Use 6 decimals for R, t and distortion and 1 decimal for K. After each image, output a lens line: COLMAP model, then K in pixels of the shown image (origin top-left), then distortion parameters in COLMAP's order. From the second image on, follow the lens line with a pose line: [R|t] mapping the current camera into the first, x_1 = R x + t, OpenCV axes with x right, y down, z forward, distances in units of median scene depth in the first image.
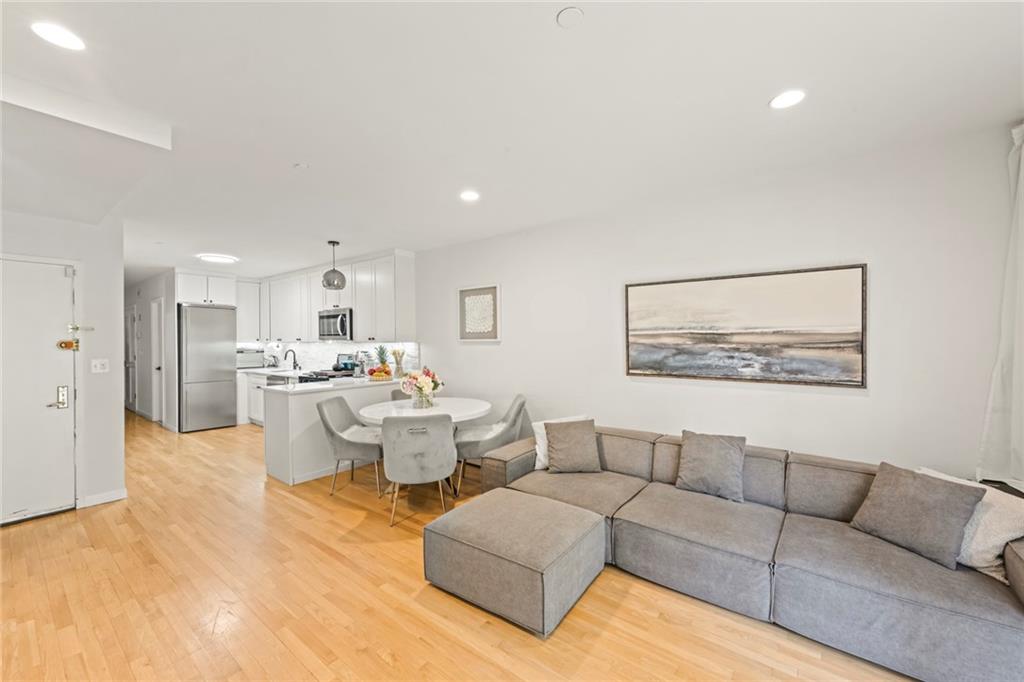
lens RADIAL K [[414.2, 0, 521.8], [0, 414.2, 338.8], [0, 0, 1]] dist [0.001858, -0.000652]
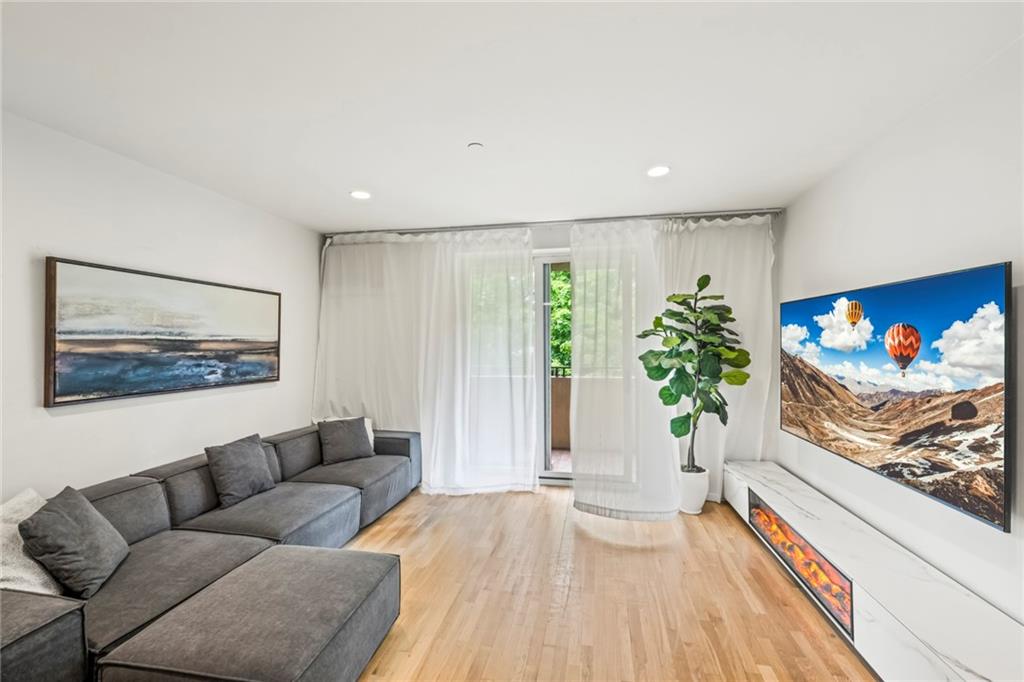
lens RADIAL K [[414.2, 0, 517.1], [0, 414.2, 343.8], [0, 0, 1]] dist [0.001858, -0.000652]
pose [[-0.449129, 0.009068, 0.893421, -0.639208], [0.010593, 0.999932, -0.004824, 0.006704], [-0.893404, 0.007298, -0.449195, 0.717810]]
